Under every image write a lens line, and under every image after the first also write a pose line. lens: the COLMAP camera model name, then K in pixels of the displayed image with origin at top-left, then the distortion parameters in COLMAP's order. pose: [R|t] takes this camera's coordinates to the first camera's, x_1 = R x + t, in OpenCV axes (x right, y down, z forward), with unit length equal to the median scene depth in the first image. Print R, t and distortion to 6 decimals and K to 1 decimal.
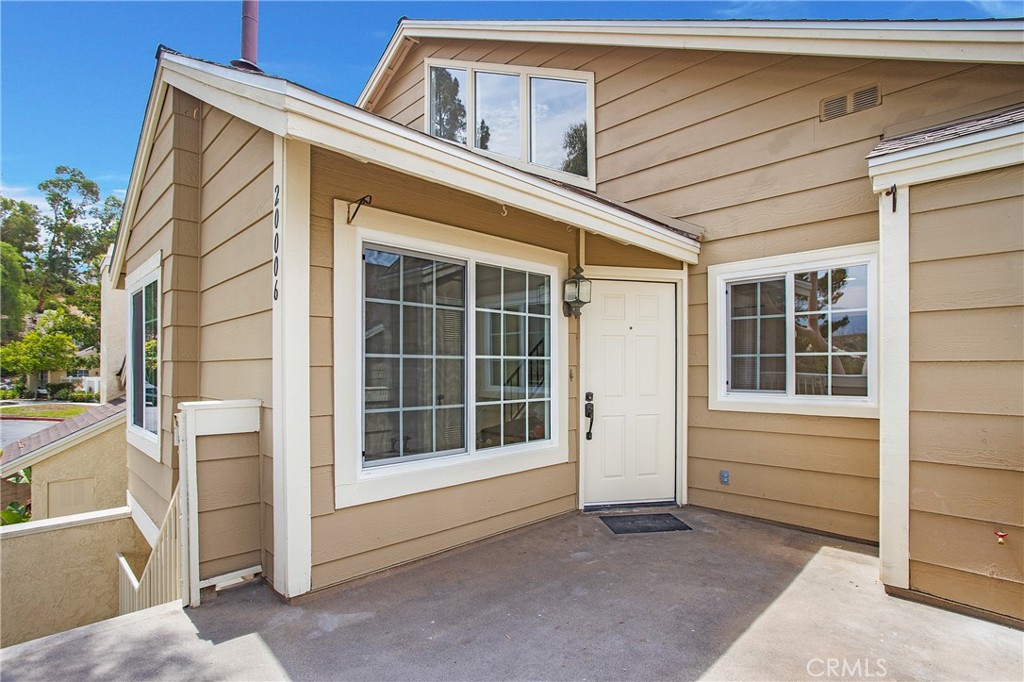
lens RADIAL K [[507.5, 0, 509.9], [0, 507.5, 365.7], [0, 0, 1]] dist [-0.037060, 0.017250]
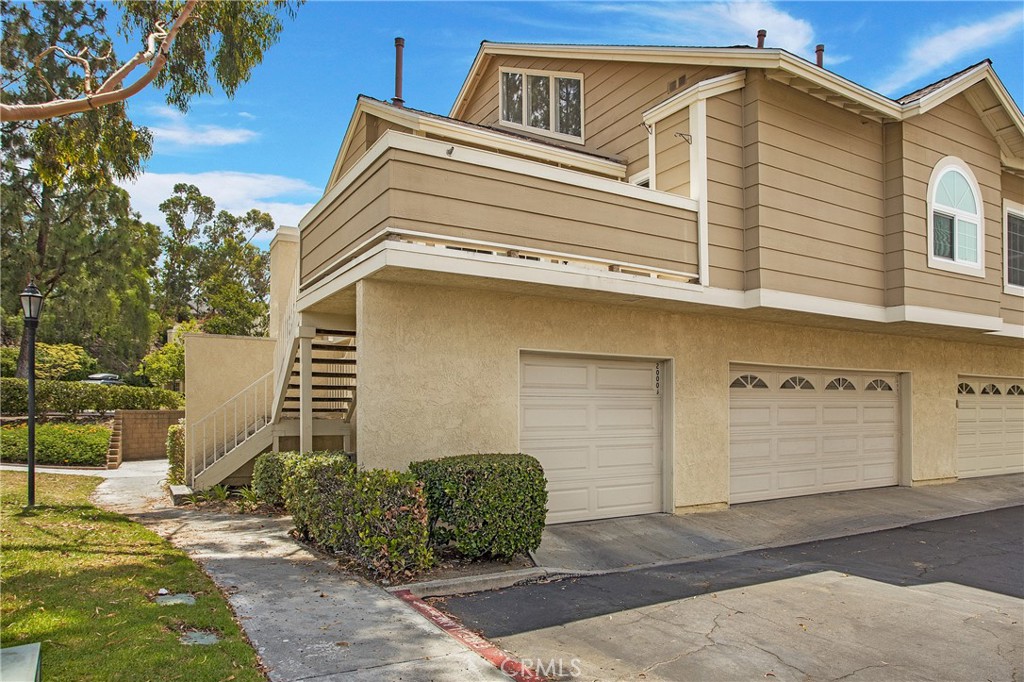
lens RADIAL K [[649.1, 0, 512.4], [0, 649.1, 391.3], [0, 0, 1]] dist [0.000674, 0.000133]
pose [[0.970888, -0.008042, -0.239398, 0.043962], [0.003279, 0.999789, -0.020286, 0.051203], [0.239510, 0.018910, 0.970710, -0.112482]]
